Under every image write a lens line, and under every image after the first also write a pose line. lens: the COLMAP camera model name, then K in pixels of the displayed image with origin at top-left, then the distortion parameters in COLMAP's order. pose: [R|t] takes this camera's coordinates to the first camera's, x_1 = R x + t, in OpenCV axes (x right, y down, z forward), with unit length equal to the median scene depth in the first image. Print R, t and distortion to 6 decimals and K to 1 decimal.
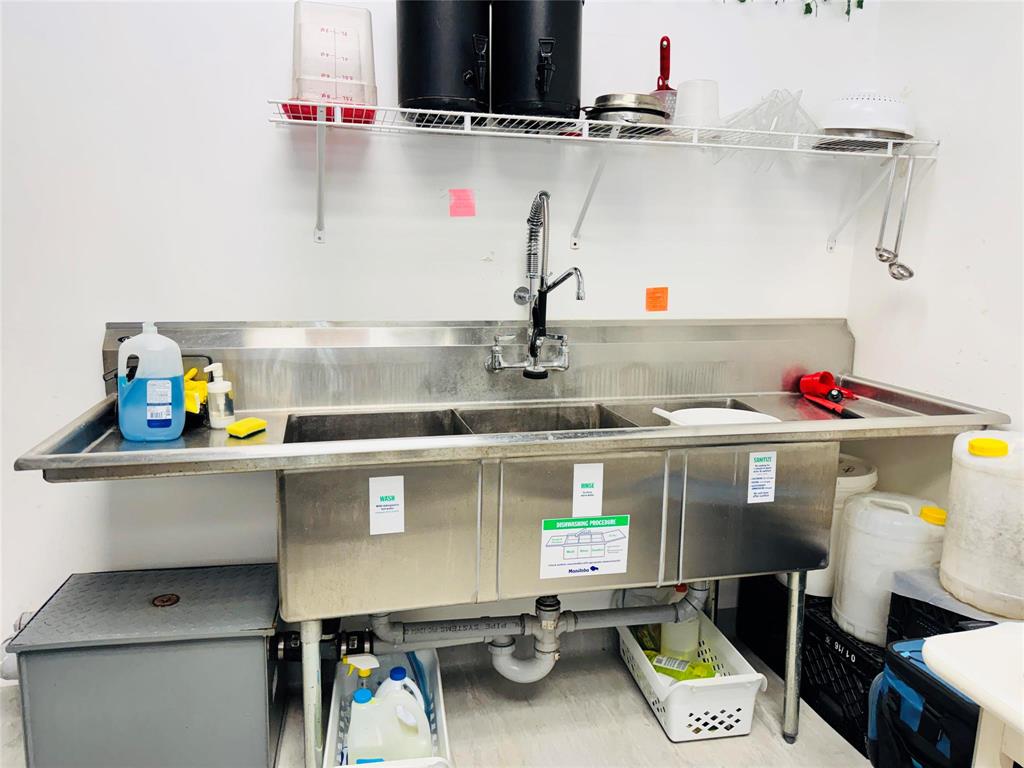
lens RADIAL K [[729.2, 0, 520.6], [0, 729.2, 388.0], [0, 0, 1]] dist [0.074801, -0.089847]
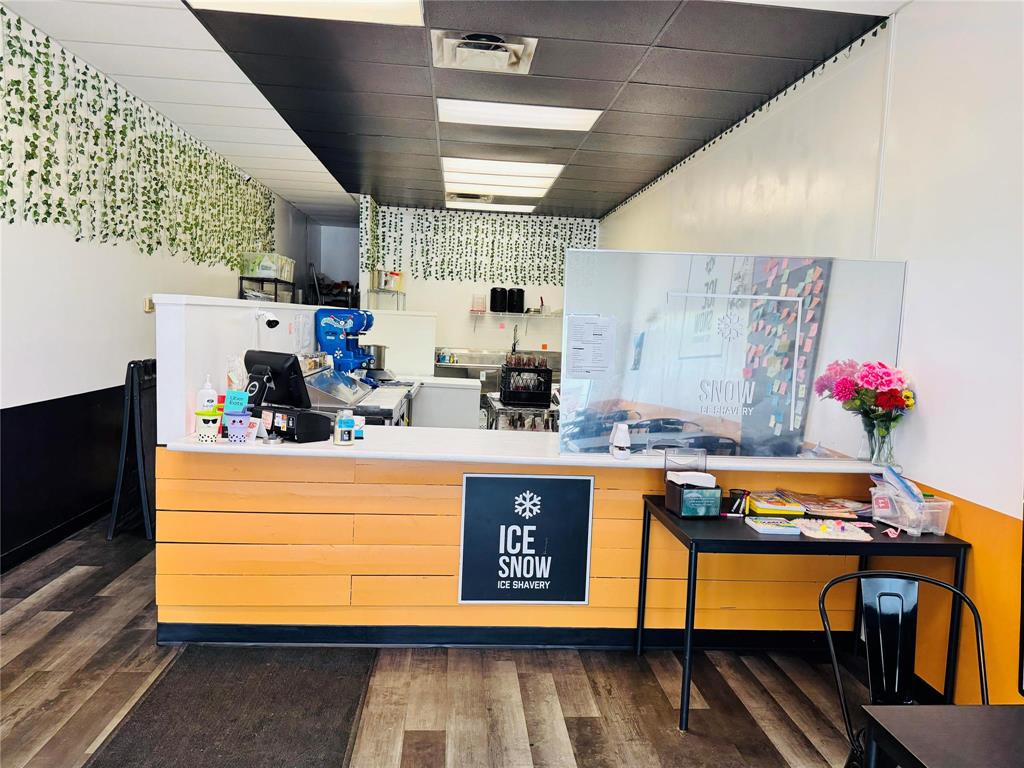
lens RADIAL K [[725.6, 0, 510.5], [0, 725.6, 386.6], [0, 0, 1]] dist [0.144312, -0.210454]
pose [[0.987768, 0.044290, -0.149507, 0.711338], [-0.056118, 0.995539, -0.075842, 0.514179], [0.145481, 0.083305, 0.985848, -3.717022]]
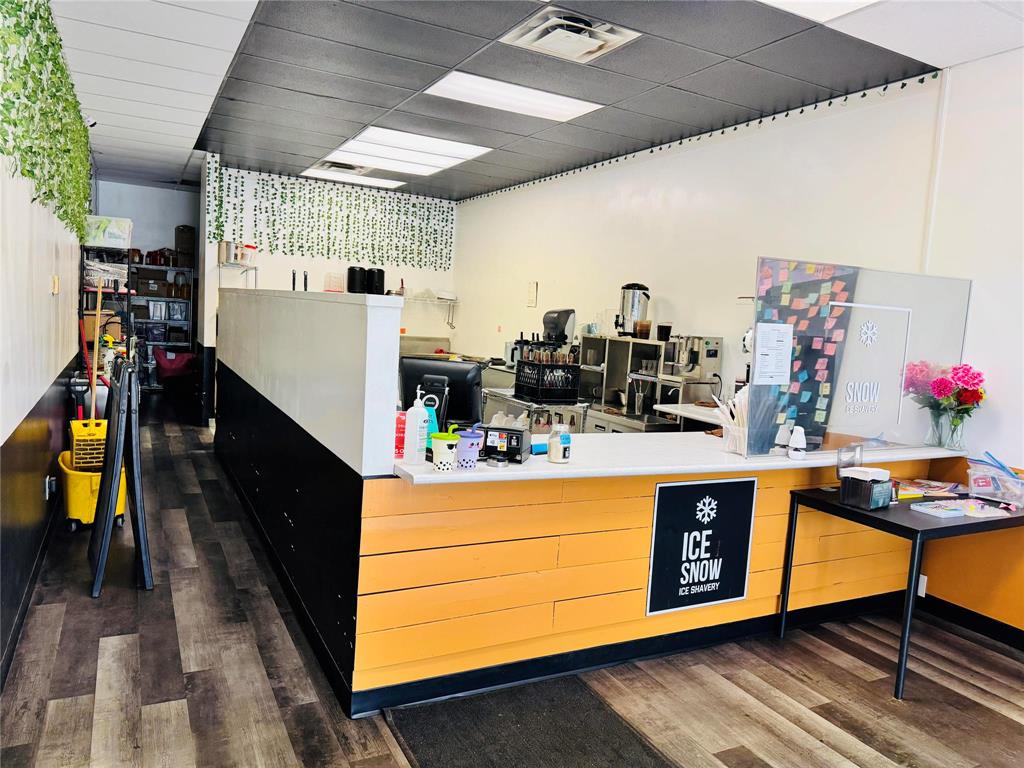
lens RADIAL K [[729.2, 0, 520.6], [0, 729.2, 388.0], [0, 0, 1]] dist [0.074801, -0.089847]
pose [[0.965674, 0.023941, 0.258652, -0.264929], [-0.010257, 0.998481, -0.054126, 0.473905], [-0.259555, 0.049615, 0.964453, -3.583214]]
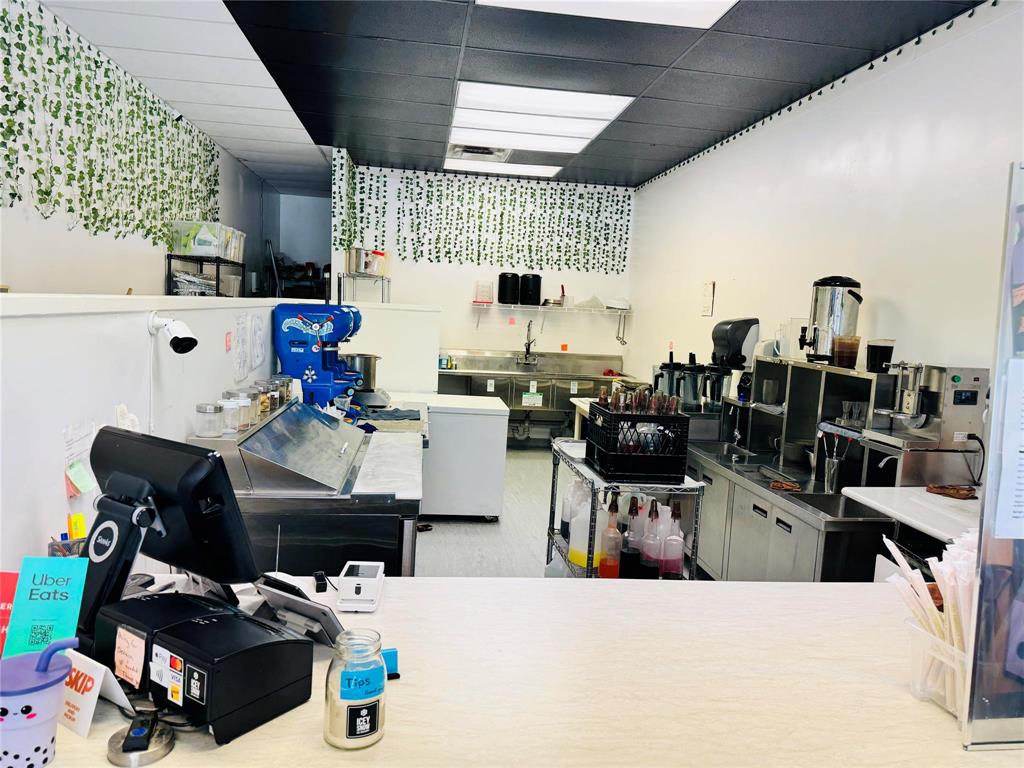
lens RADIAL K [[725.6, 0, 510.5], [0, 725.6, 386.6], [0, 0, 1]] dist [0.144312, -0.210454]
pose [[0.993985, 0.049734, -0.097573, 0.303387], [-0.055594, 0.996751, -0.058285, 0.320487], [0.094357, 0.063359, 0.993520, -2.802755]]
